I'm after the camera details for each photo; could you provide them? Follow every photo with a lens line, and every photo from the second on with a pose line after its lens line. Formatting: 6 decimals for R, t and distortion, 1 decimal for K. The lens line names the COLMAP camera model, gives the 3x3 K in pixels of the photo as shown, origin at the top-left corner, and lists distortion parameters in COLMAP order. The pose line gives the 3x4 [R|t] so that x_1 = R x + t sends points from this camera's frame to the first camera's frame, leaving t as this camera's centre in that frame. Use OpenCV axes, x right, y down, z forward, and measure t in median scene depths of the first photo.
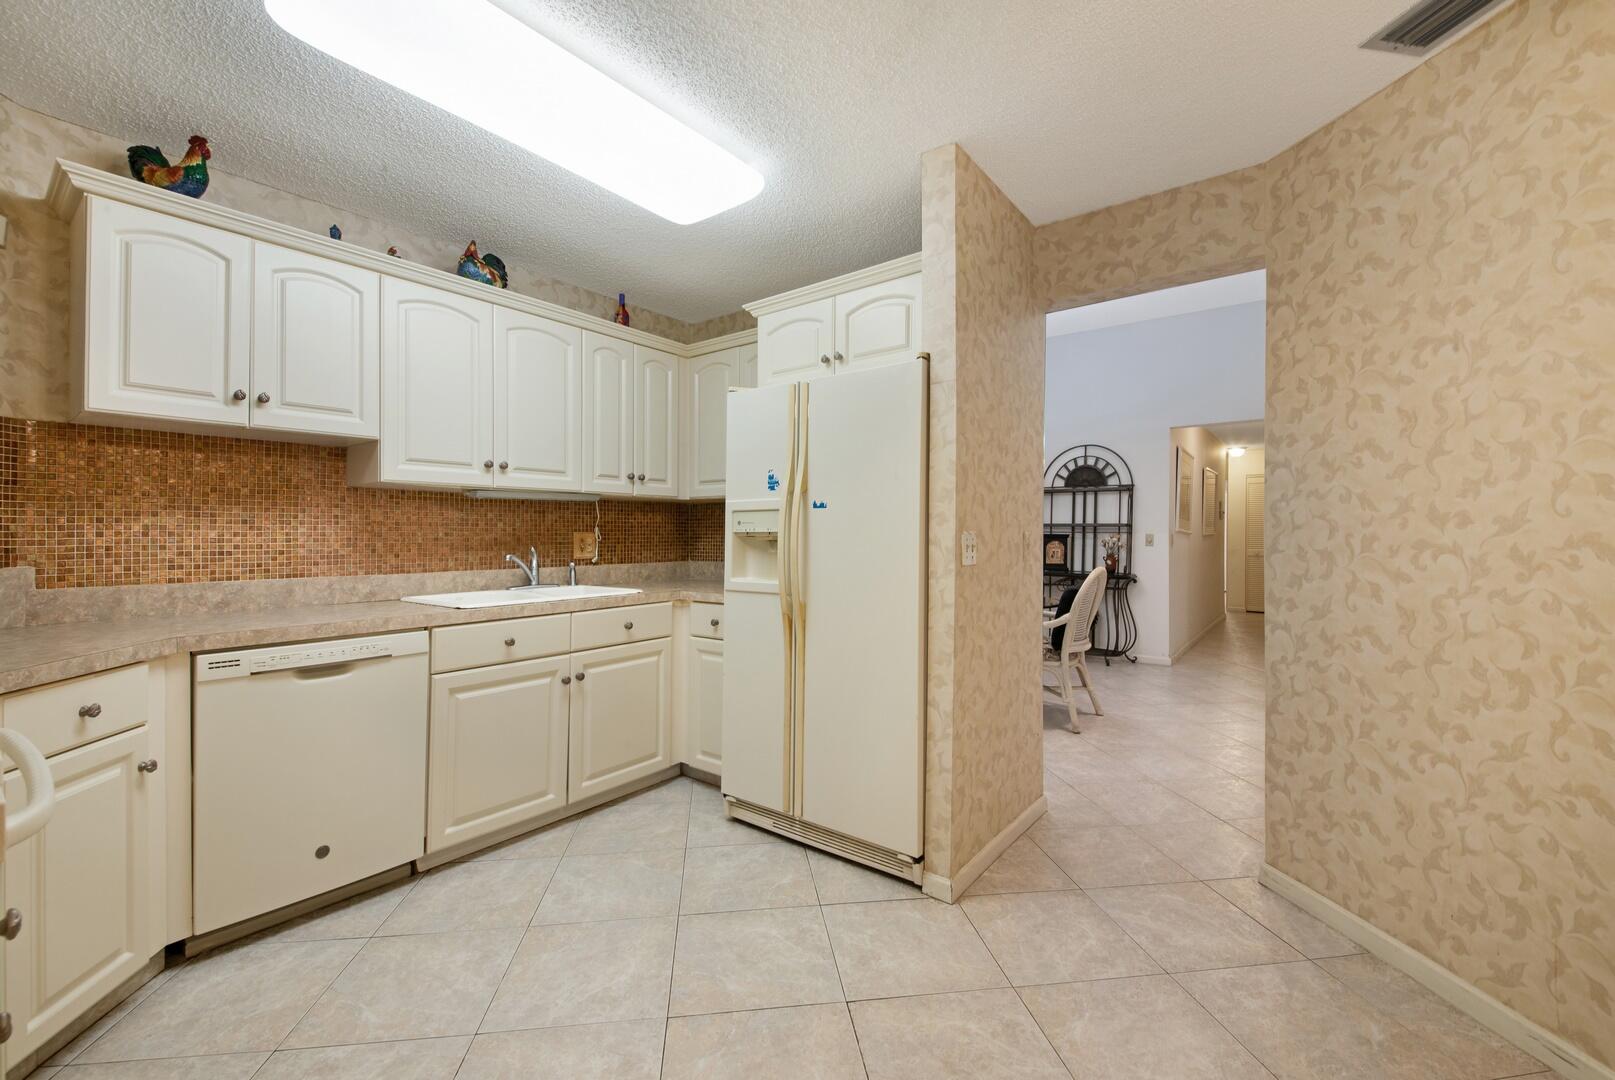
lens RADIAL K [[696.5, 0, 799.9], [0, 696.5, 542.8], [0, 0, 1]] dist [0.048417, -0.028642]
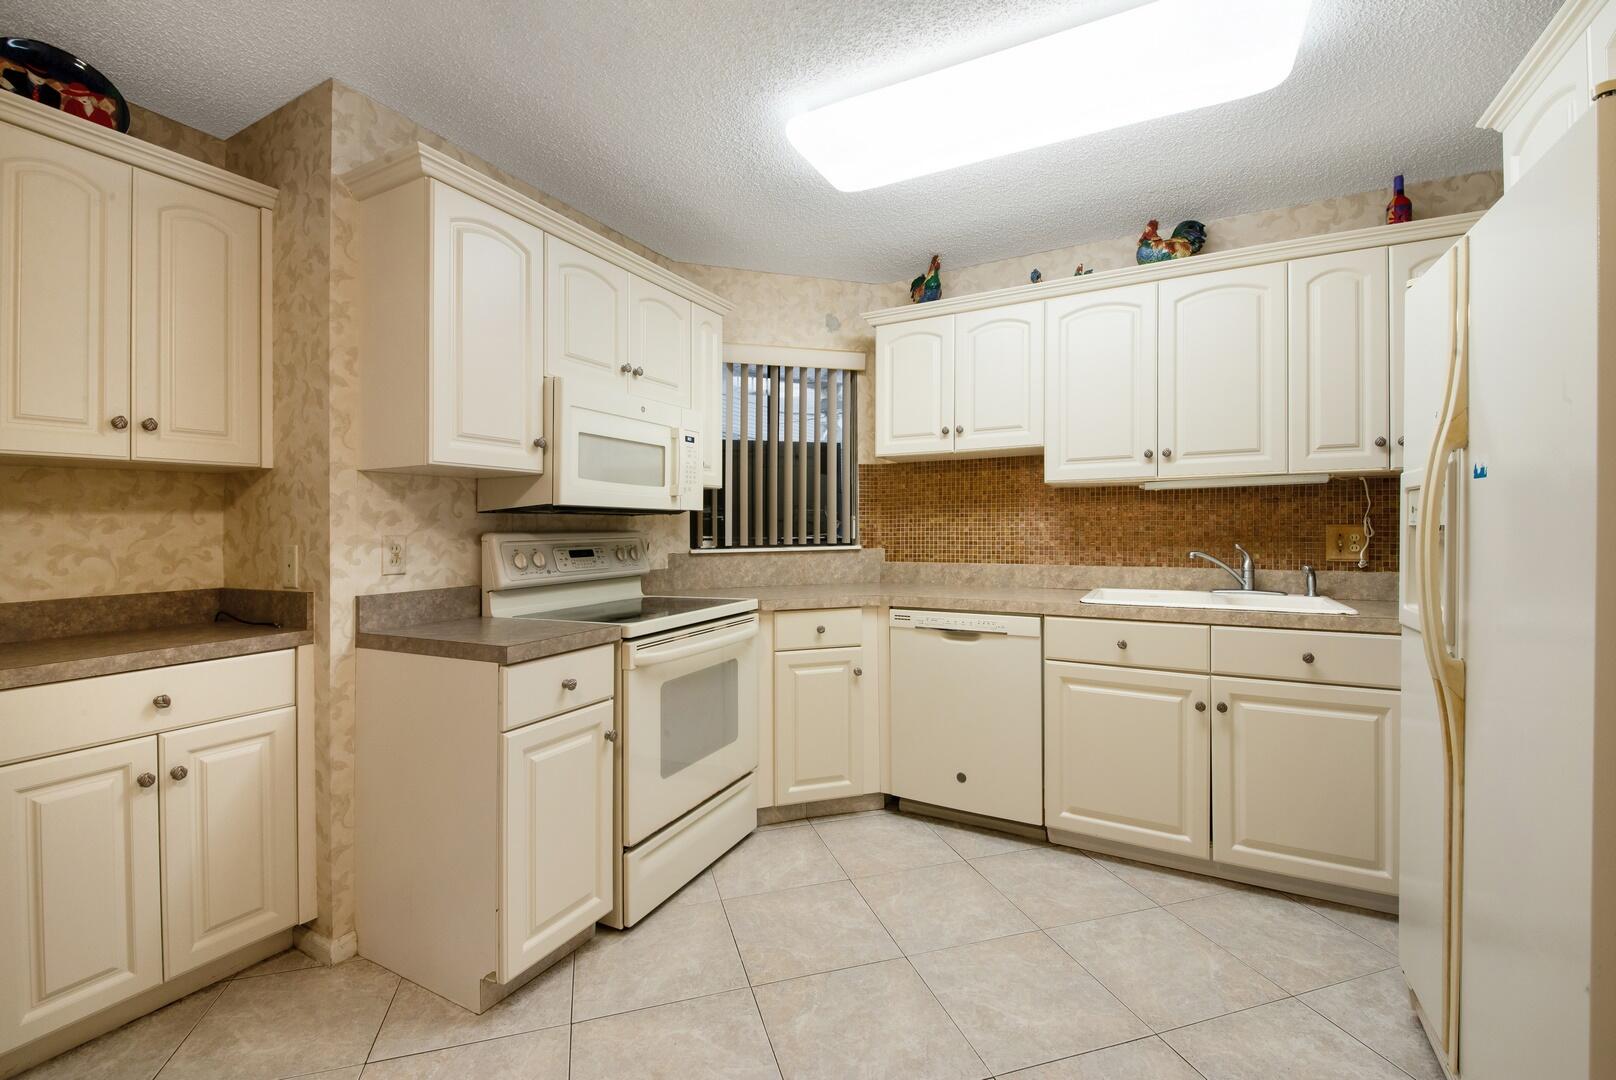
lens RADIAL K [[697.0, 0, 800.4], [0, 697.0, 542.8], [0, 0, 1]] dist [0.048417, -0.028642]
pose [[0.146985, 0.017999, -0.988975, 0.420050], [-0.011835, 0.999795, 0.016437, -0.003042], [0.989068, 0.009289, 0.147168, 0.420282]]
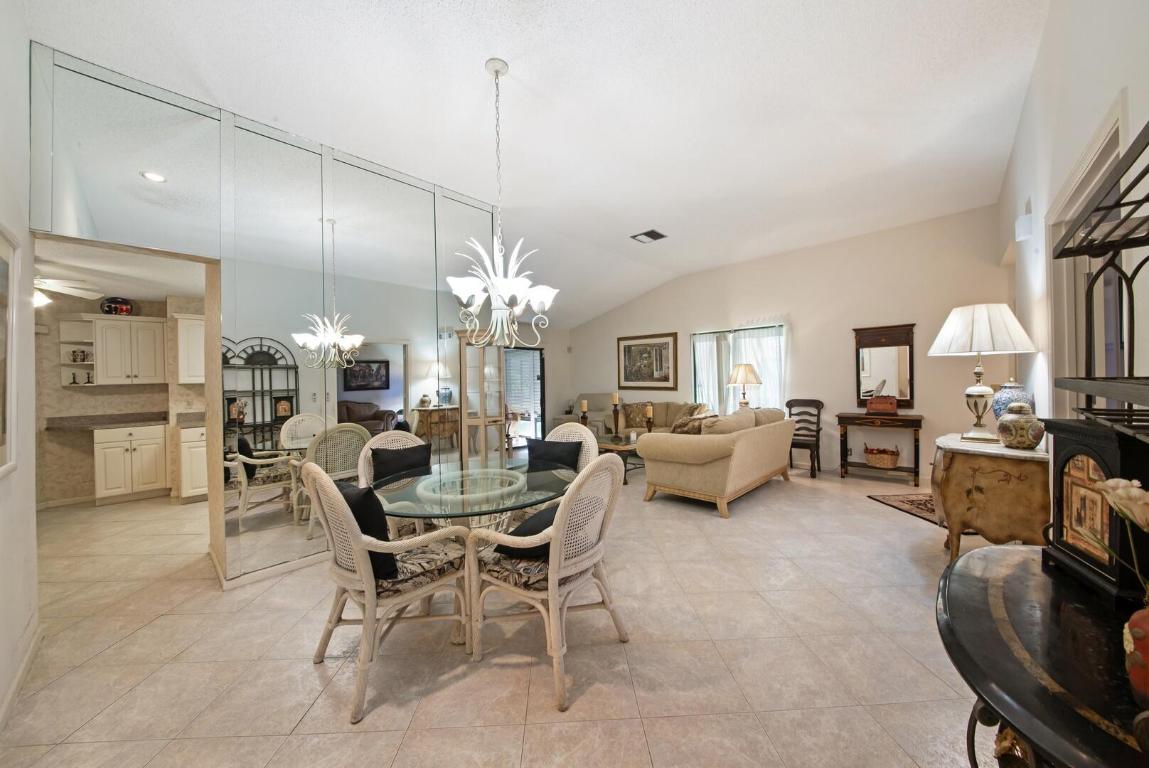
lens RADIAL K [[410.9, 0, 567.3], [0, 410.9, 382.8], [0, 0, 1]] dist [0.023903, -0.015835]
pose [[-0.111873, 0.010230, -0.993670, 1.300941], [0.003440, 0.999945, 0.009908, -0.080759], [0.993717, -0.002310, -0.111902, 2.070511]]
